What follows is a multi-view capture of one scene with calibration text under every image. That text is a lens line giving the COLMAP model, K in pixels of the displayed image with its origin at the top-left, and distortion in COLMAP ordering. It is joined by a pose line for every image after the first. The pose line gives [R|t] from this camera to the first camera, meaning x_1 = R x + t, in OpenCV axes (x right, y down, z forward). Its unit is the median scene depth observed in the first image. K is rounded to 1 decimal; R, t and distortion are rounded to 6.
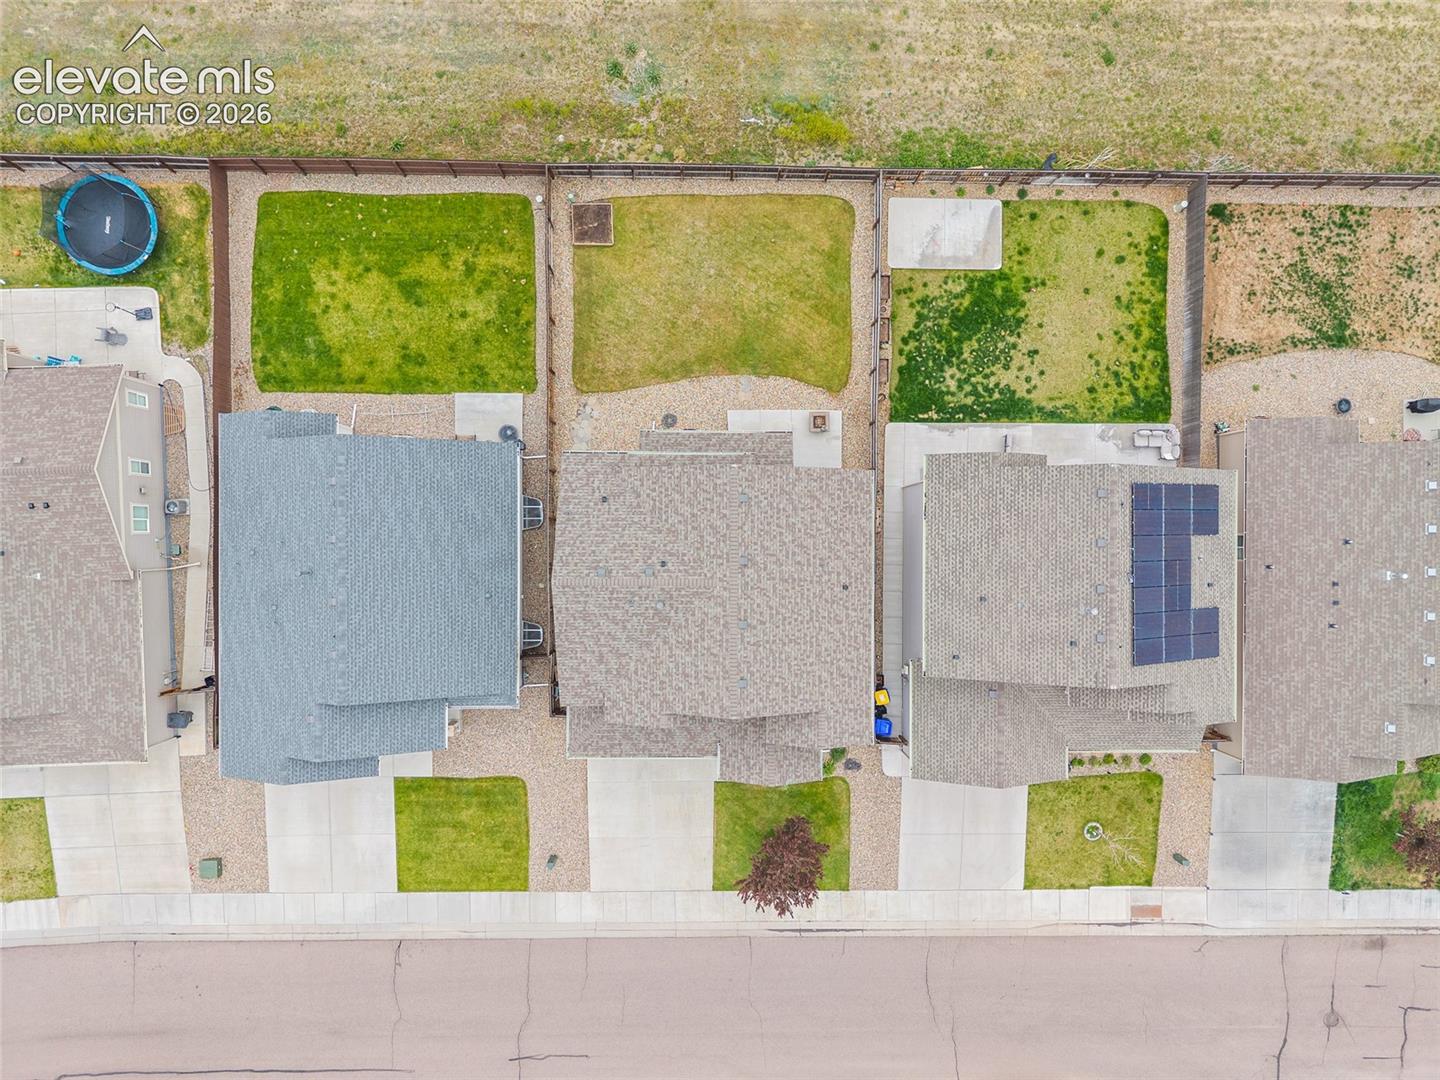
lens RADIAL K [[970.4, 0, 719.5], [0, 970.4, 540.0], [0, 0, 1]] dist [0.023113, -0.019722]
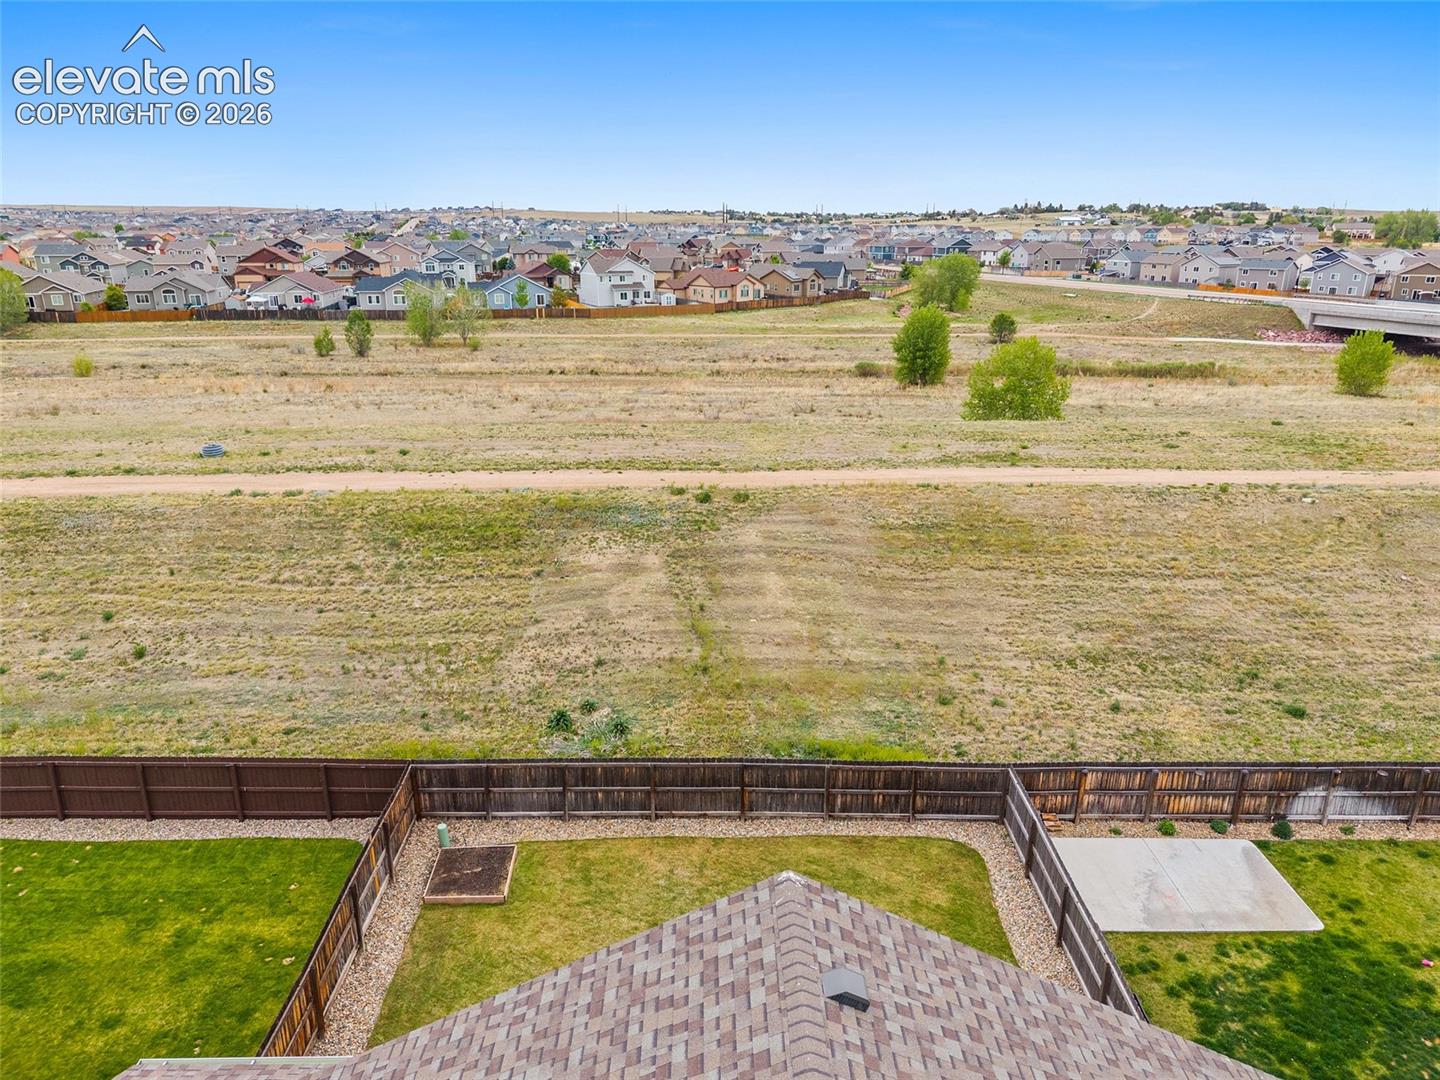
lens RADIAL K [[970.4, 0, 720.8], [0, 970.4, 541.6], [0, 0, 1]] dist [0.023113, -0.019722]
pose [[0.999743, -0.020996, 0.008552, -0.001679], [0.014686, 0.312378, -0.949844, 0.104123], [0.017272, 0.949726, 0.312606, 0.671594]]
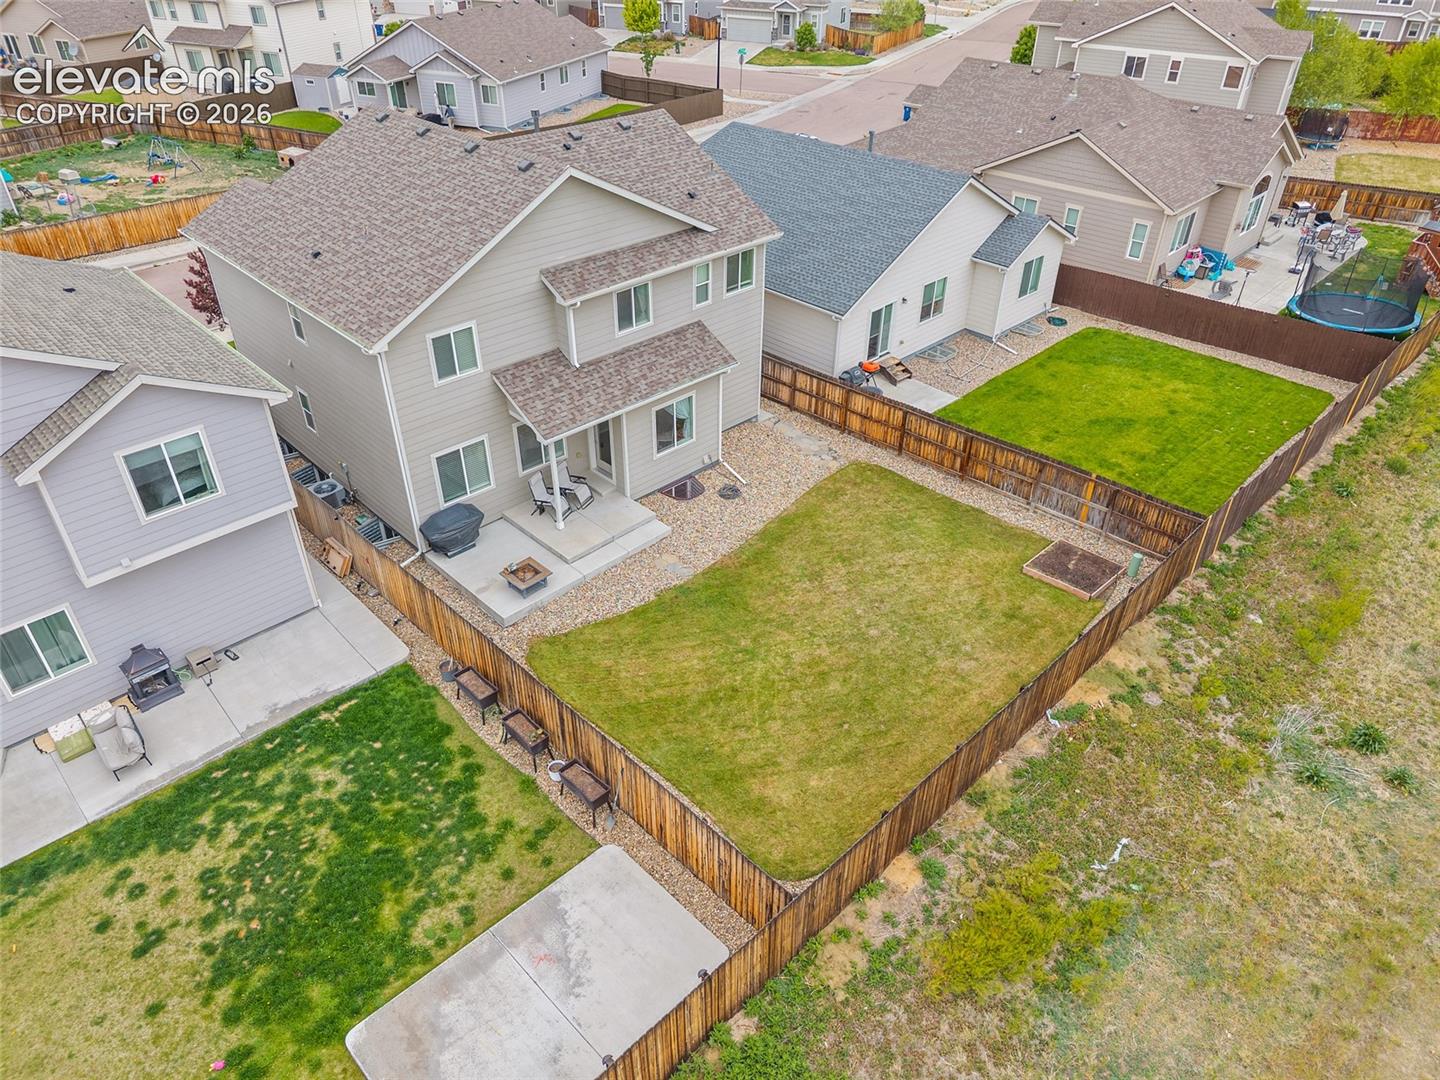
lens RADIAL K [[970.4, 0, 720.4], [0, 970.4, 538.4], [0, 0, 1]] dist [0.023113, -0.019722]
pose [[-0.712102, 0.384652, -0.587328, 0.327285], [-0.701747, -0.415569, 0.578665, -0.490361], [-0.021491, 0.824224, 0.565856, 0.668460]]
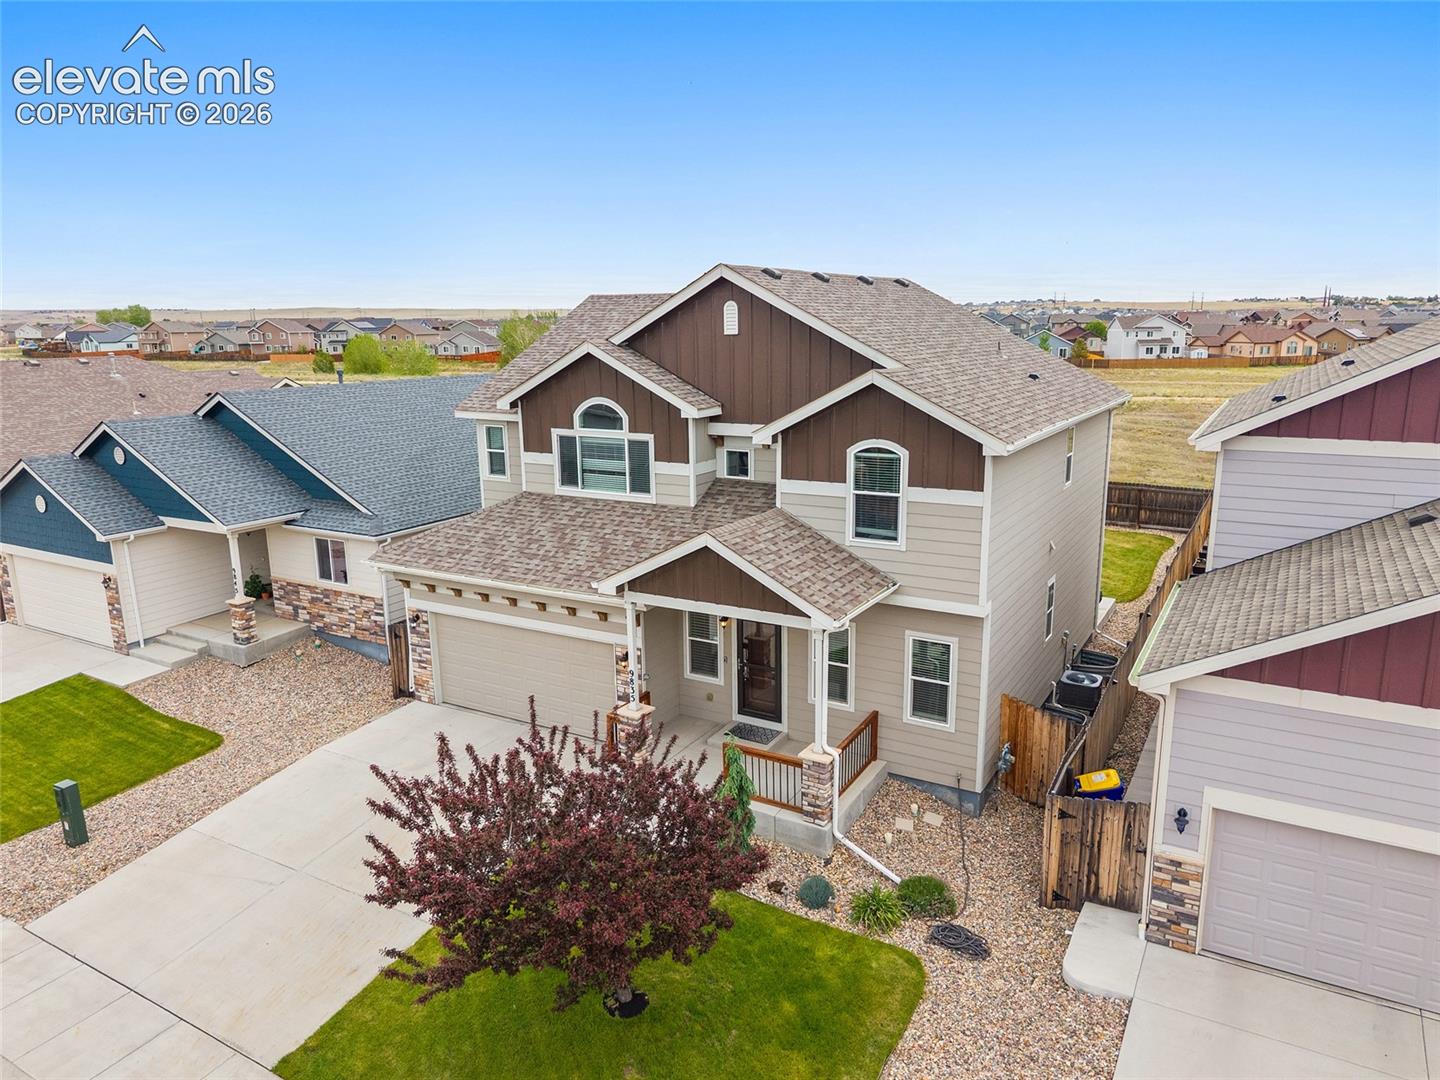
lens RADIAL K [[970.4, 0, 719.5], [0, 970.4, 537.0], [0, 0, 1]] dist [0.023113, -0.019722]
pose [[0.859896, 0.069012, -0.505783, 0.212236], [-0.508977, 0.191628, -0.839179, 0.484488], [0.039009, 0.979038, 0.199906, 0.820713]]
